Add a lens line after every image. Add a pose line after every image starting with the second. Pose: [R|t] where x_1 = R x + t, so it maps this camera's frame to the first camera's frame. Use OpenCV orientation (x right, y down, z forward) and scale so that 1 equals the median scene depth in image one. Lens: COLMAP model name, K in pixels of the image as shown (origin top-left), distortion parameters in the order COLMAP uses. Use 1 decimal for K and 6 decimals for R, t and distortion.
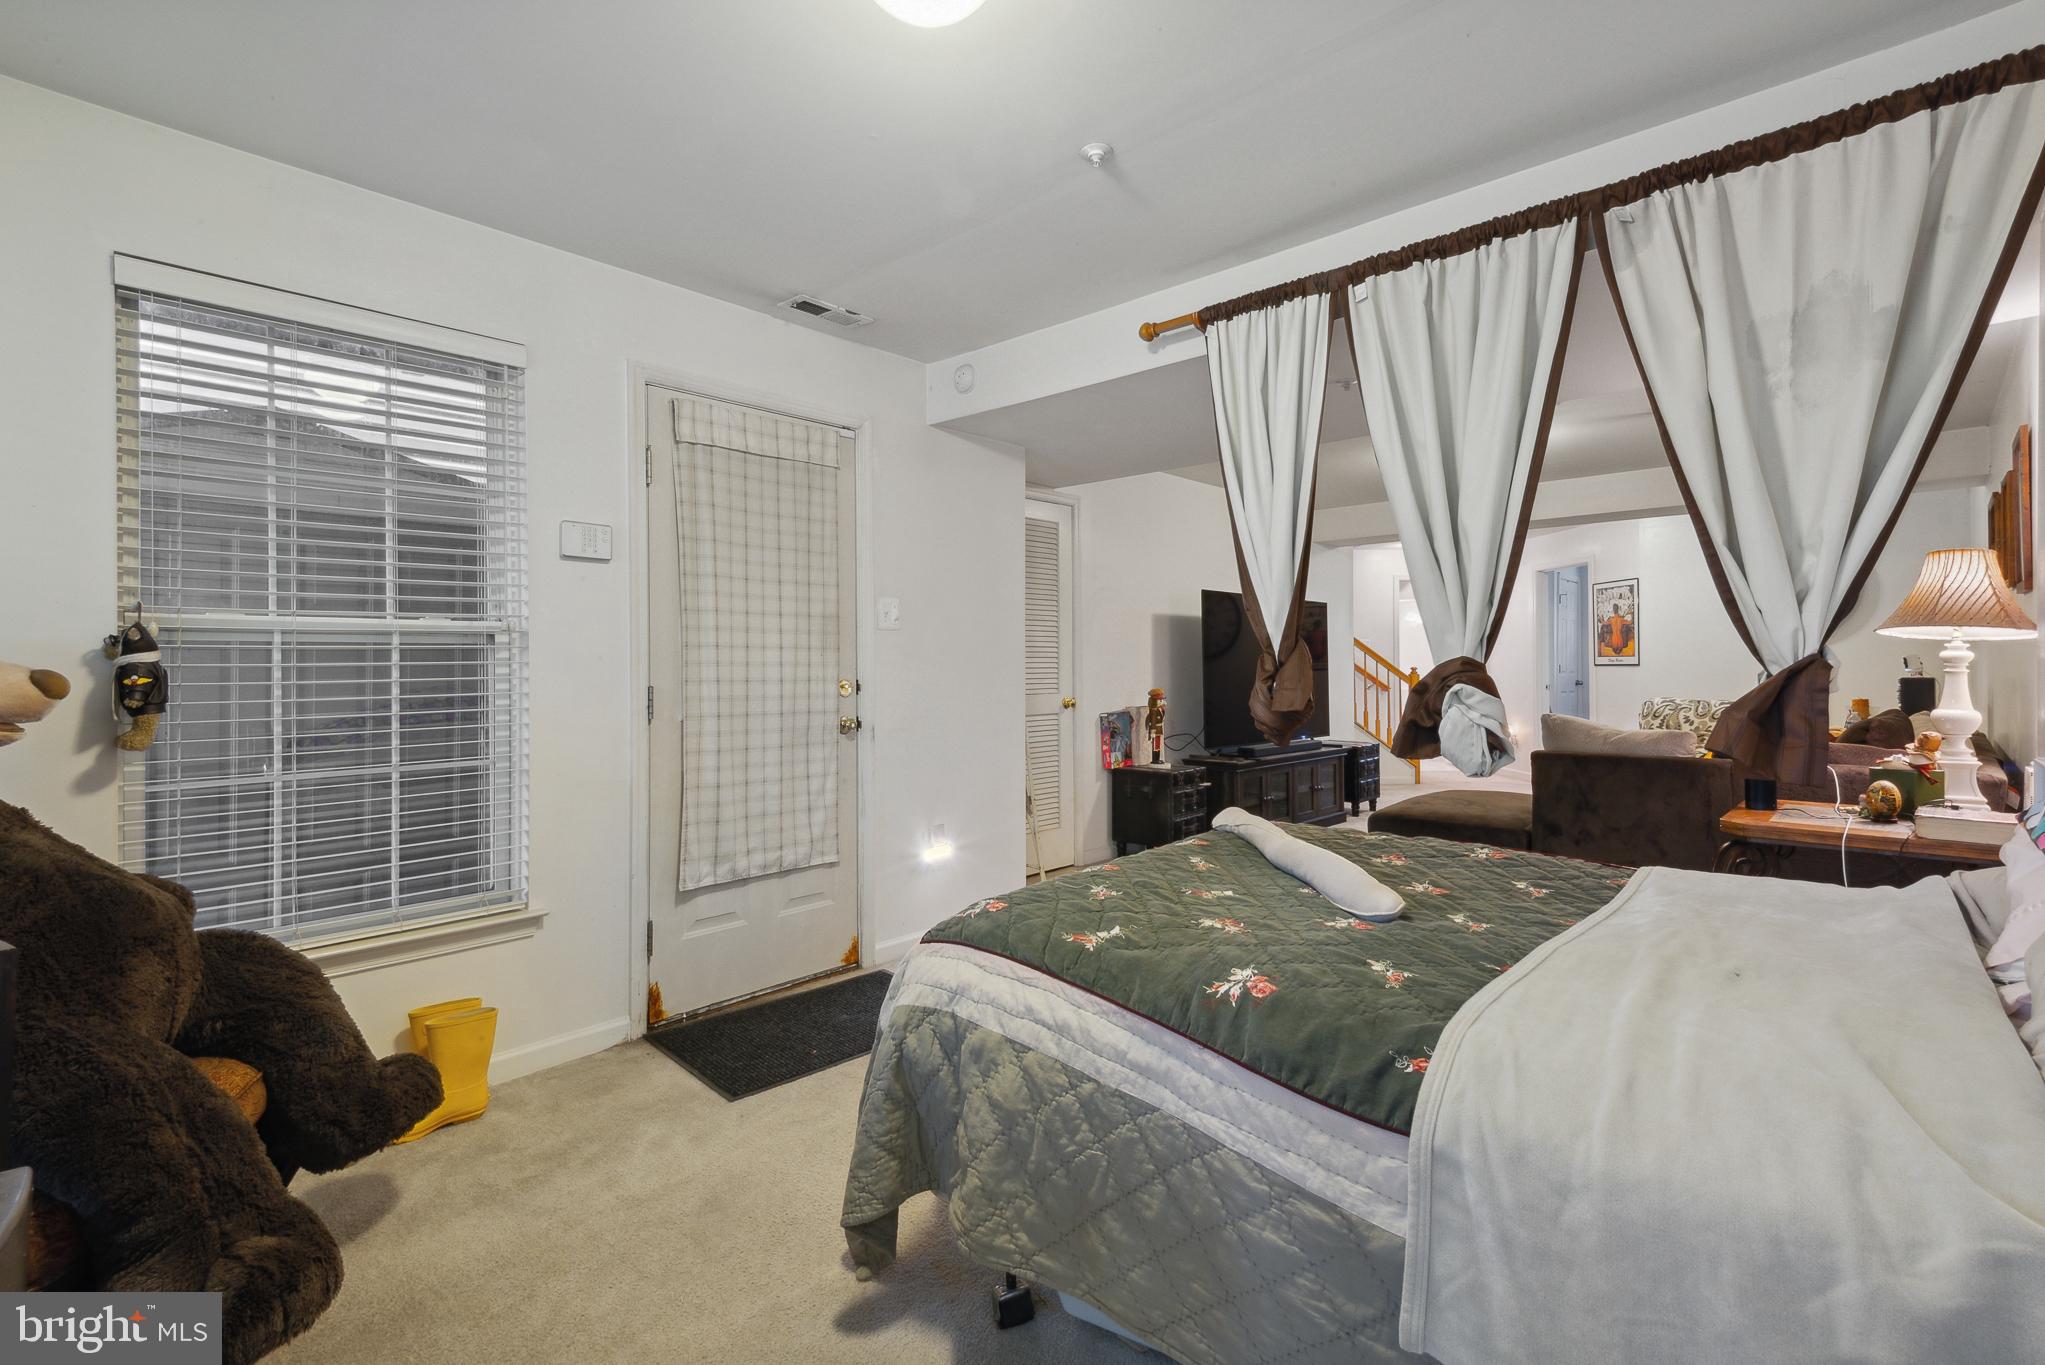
lens RADIAL K [[868.6, 0, 1023.2], [0, 868.6, 675.7], [0, 0, 1]] dist [0.000323, 0.000078]
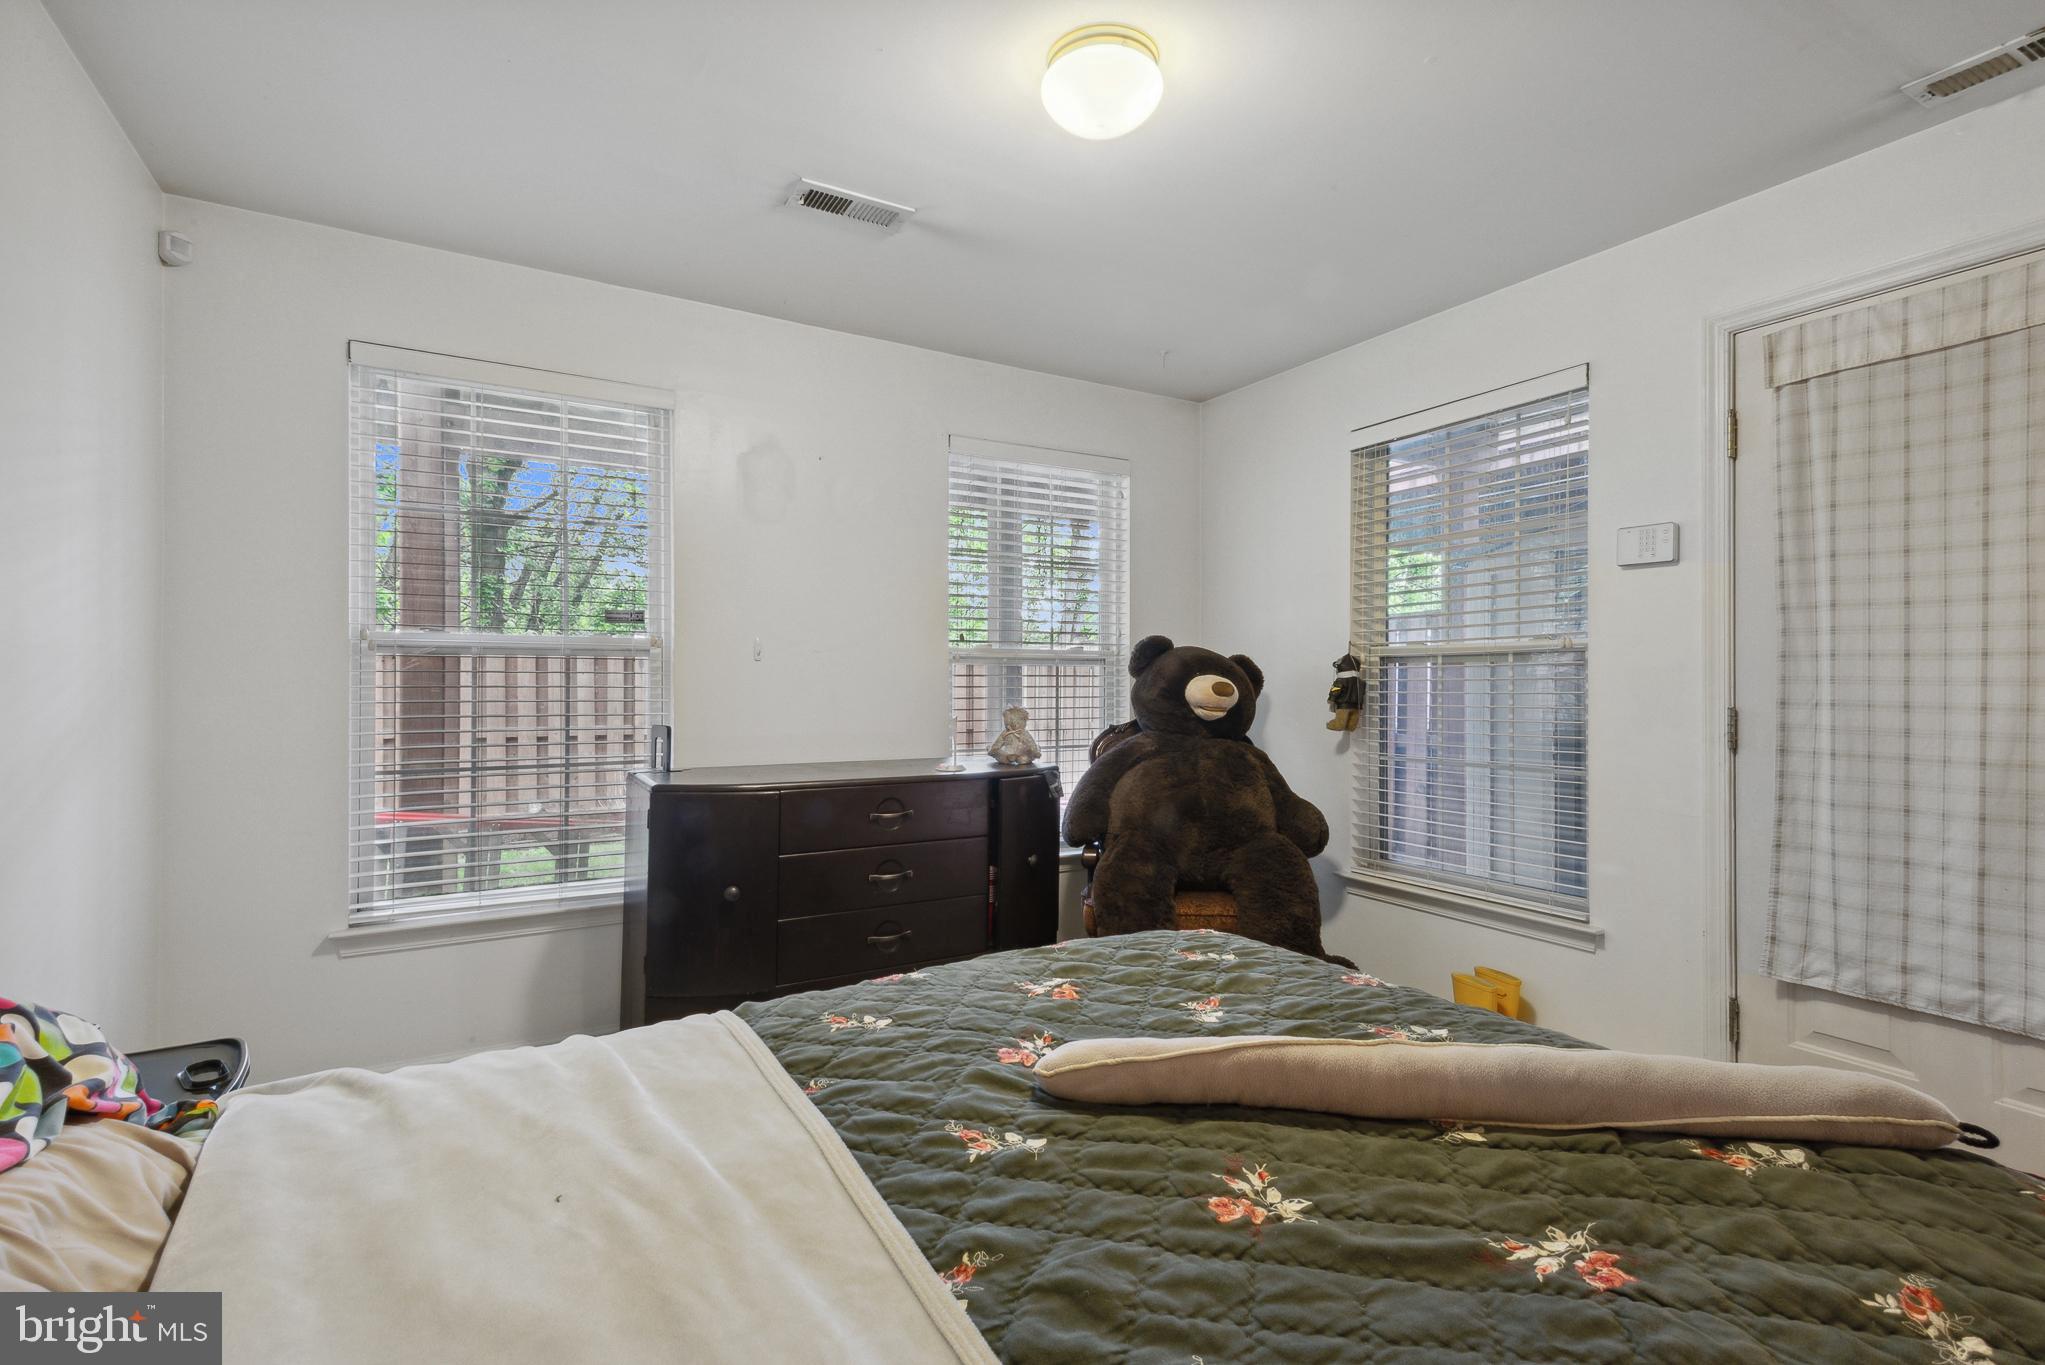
lens RADIAL K [[938.3, 0, 1022.2], [0, 938.3, 682.7], [0, 0, 1]] dist [0.021229, -0.001974]
pose [[-0.266953, 0.009762, -0.963660, 0.538271], [-0.012999, 0.999821, 0.013729, -0.012631], [0.963622, 0.016191, -0.266779, 0.538634]]
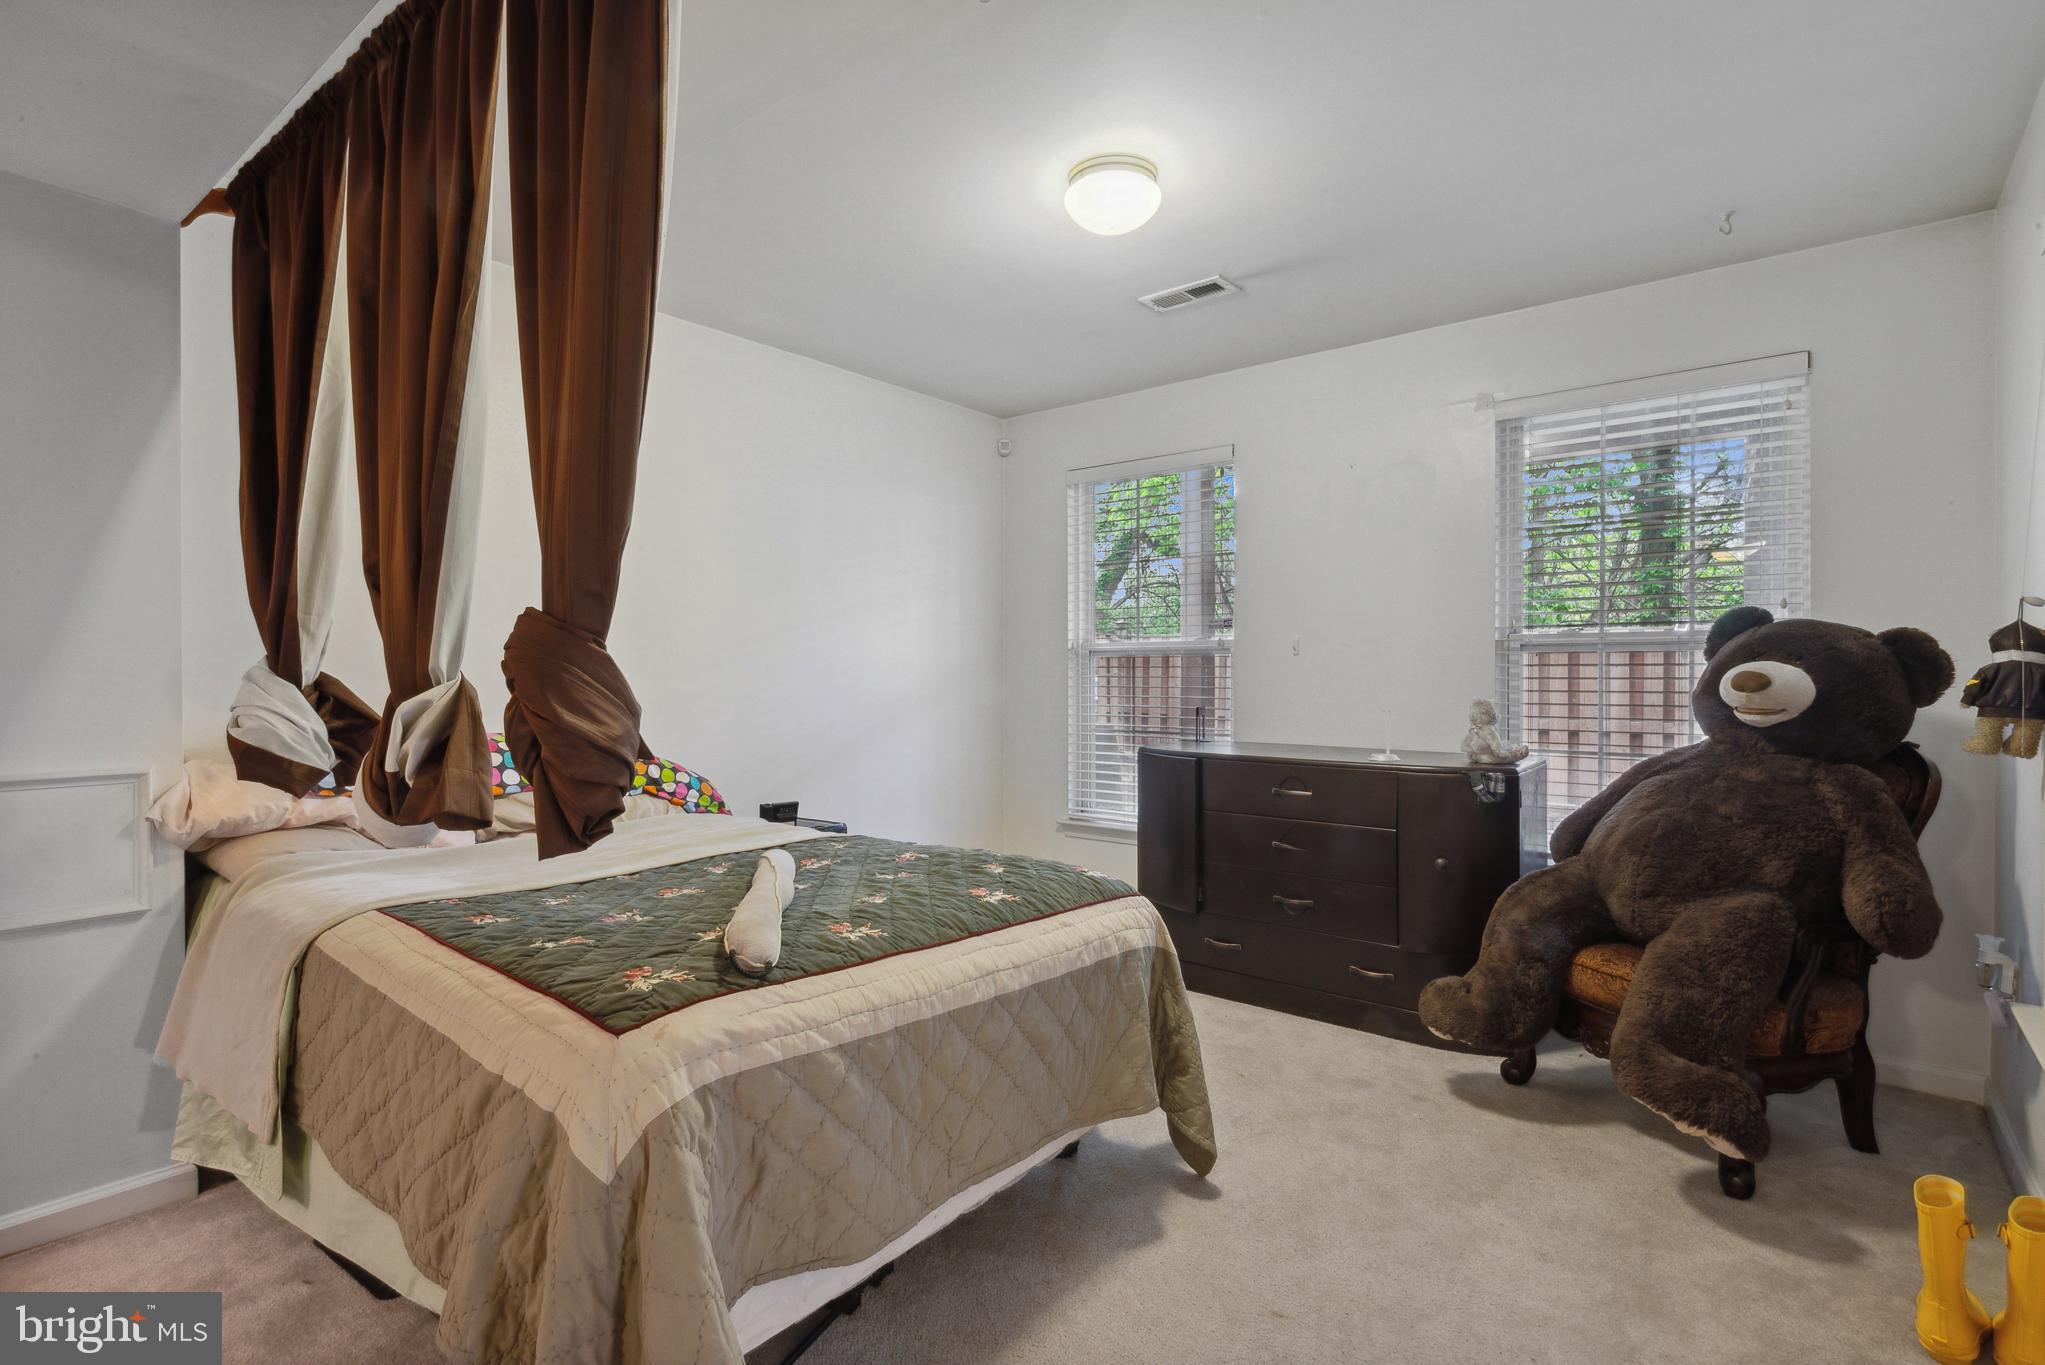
lens RADIAL K [[1007.4, 0, 1013.8], [0, 1007.4, 675.2], [0, 0, 1]] dist [0.019599, 0.000366]
pose [[-0.997391, 0.009975, -0.071496, 0.067153], [0.008908, 0.999845, 0.015216, -0.015919], [0.071637, 0.014539, -0.997325, 1.241683]]
